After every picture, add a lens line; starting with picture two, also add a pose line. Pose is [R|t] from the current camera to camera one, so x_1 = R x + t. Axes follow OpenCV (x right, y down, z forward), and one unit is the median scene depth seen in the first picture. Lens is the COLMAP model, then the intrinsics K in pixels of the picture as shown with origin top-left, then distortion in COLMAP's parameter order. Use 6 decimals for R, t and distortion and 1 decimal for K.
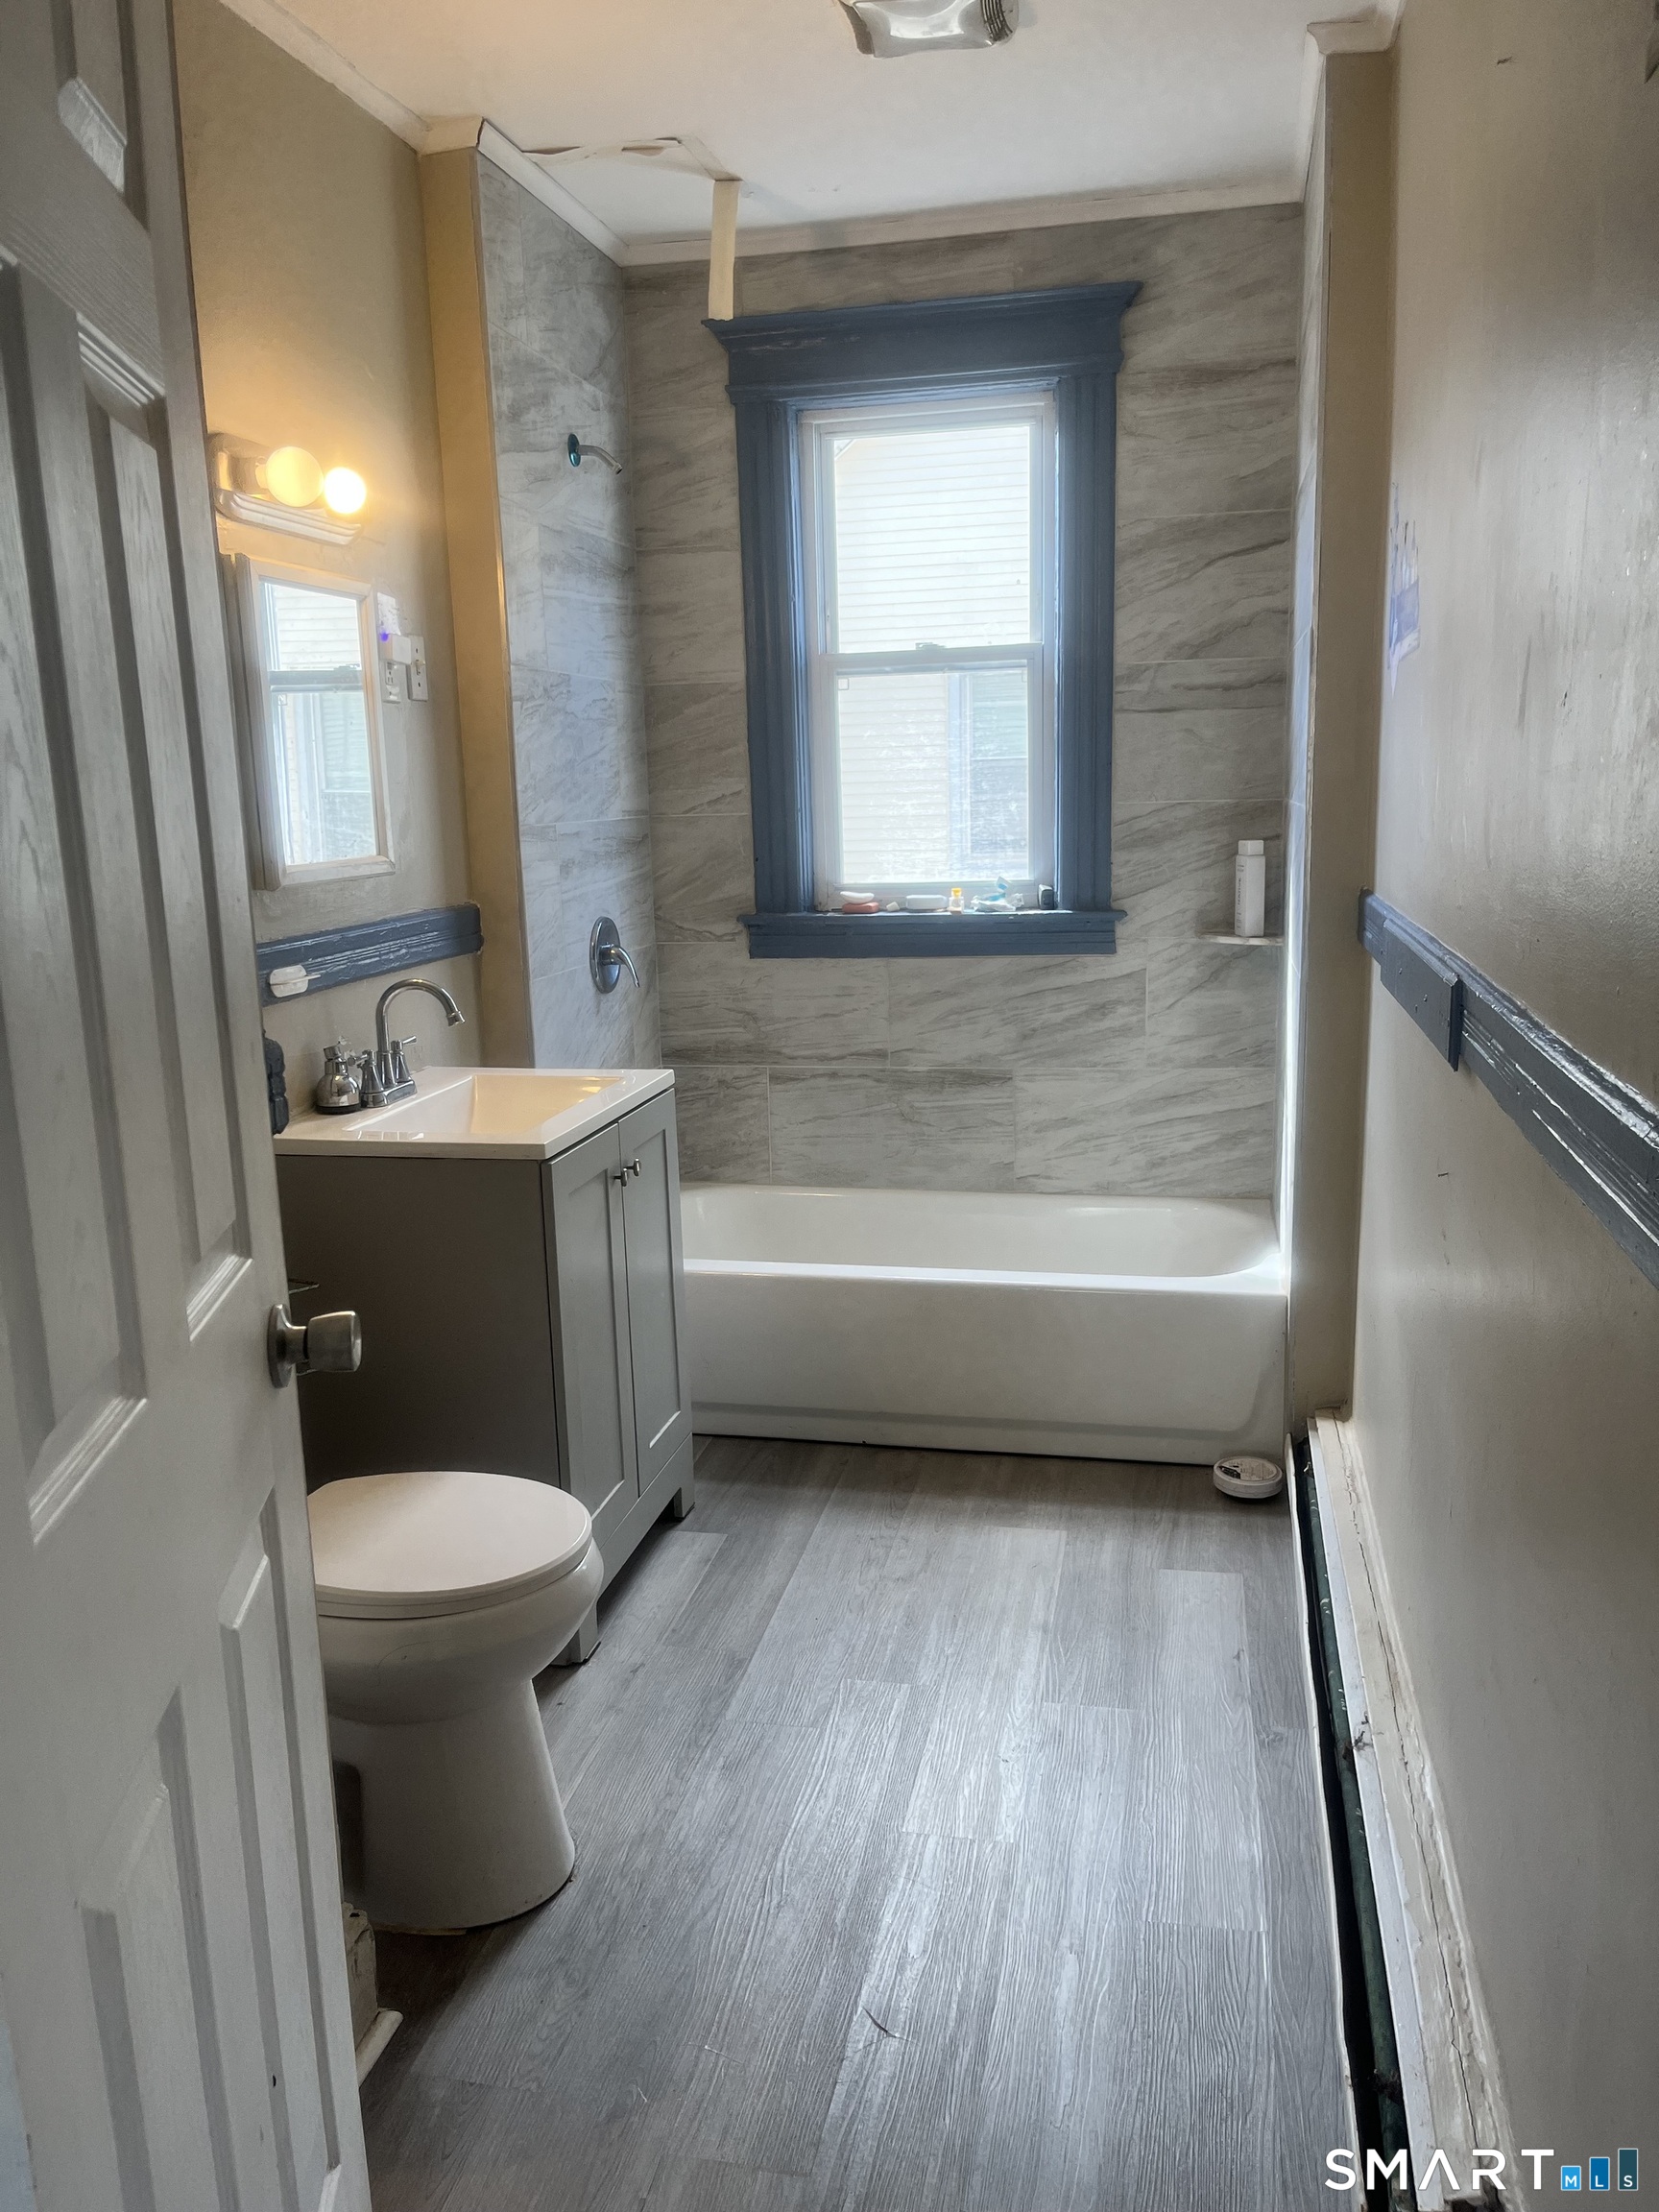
lens RADIAL K [[1687.1, 0, 833.8], [0, 1687.1, 1128.8], [0, 0, 1]] dist [0.089900, -0.127536]
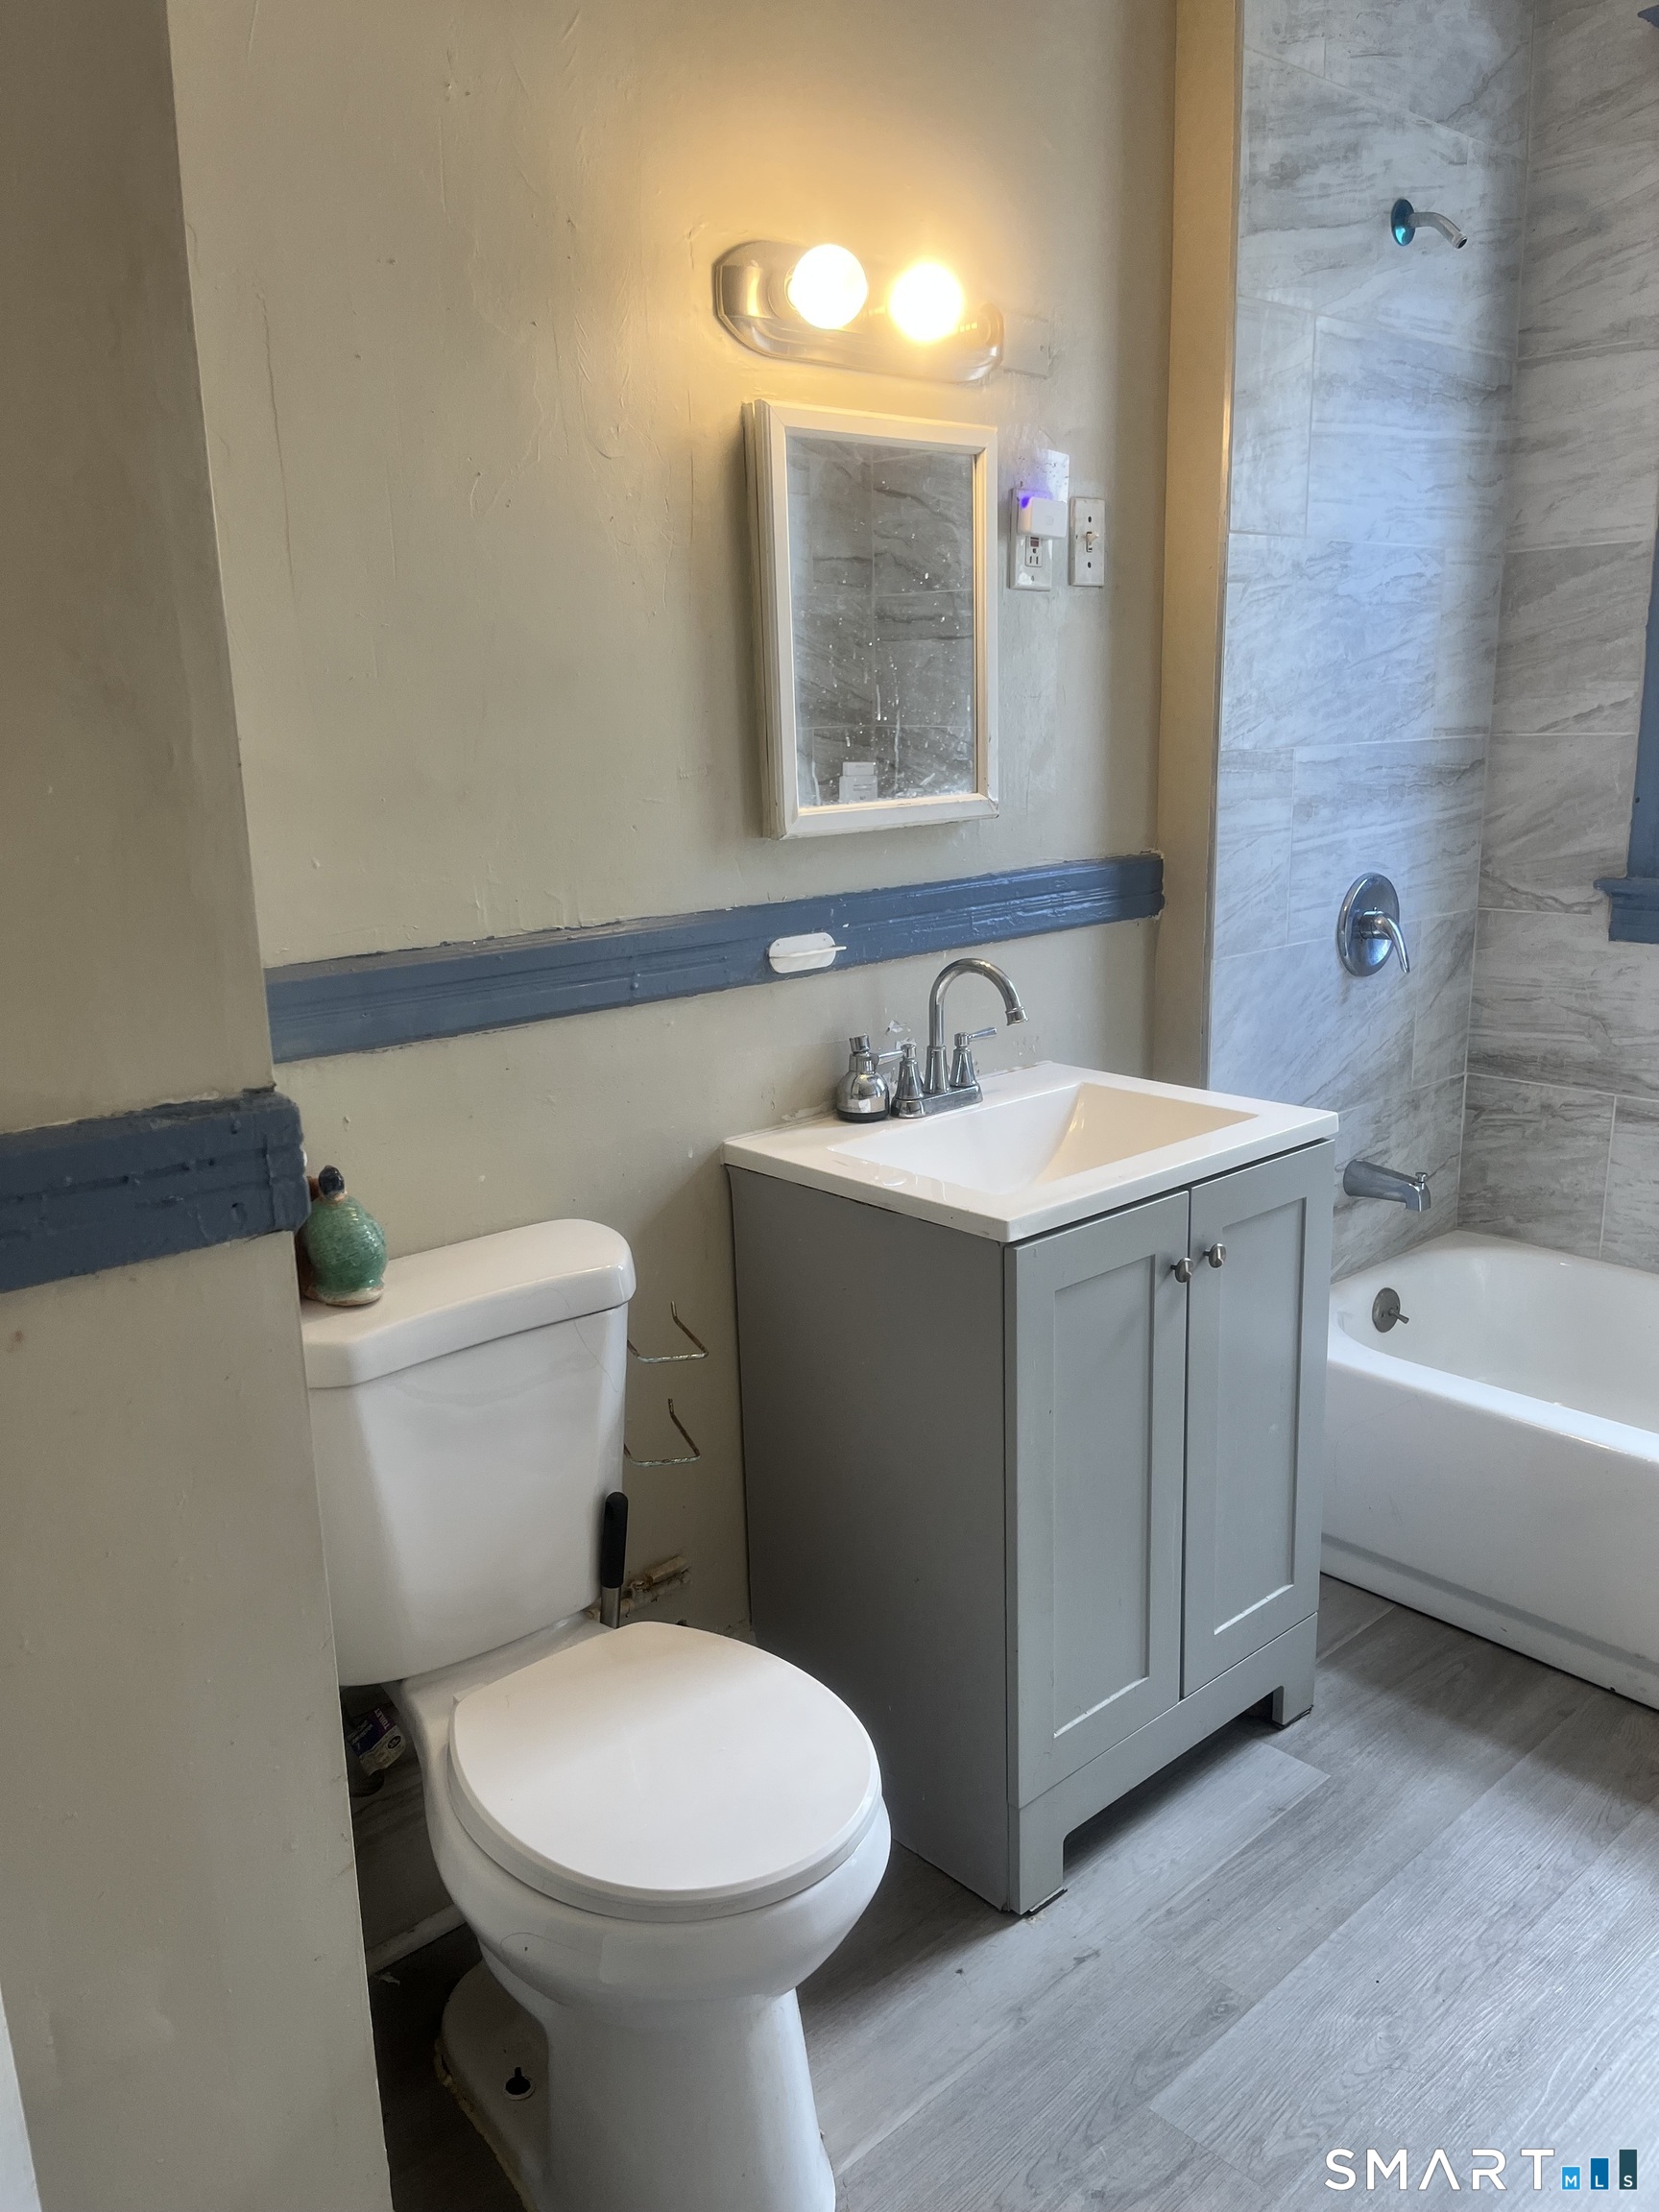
lens RADIAL K [[1687.1, 0, 833.8], [0, 1687.1, 1128.8], [0, 0, 1]] dist [0.089900, -0.127536]
pose [[0.816886, 0.149946, -0.556968, 0.106125], [-0.116896, 0.988618, 0.094707, -0.059530], [0.564829, -0.012257, 0.825117, 0.256984]]
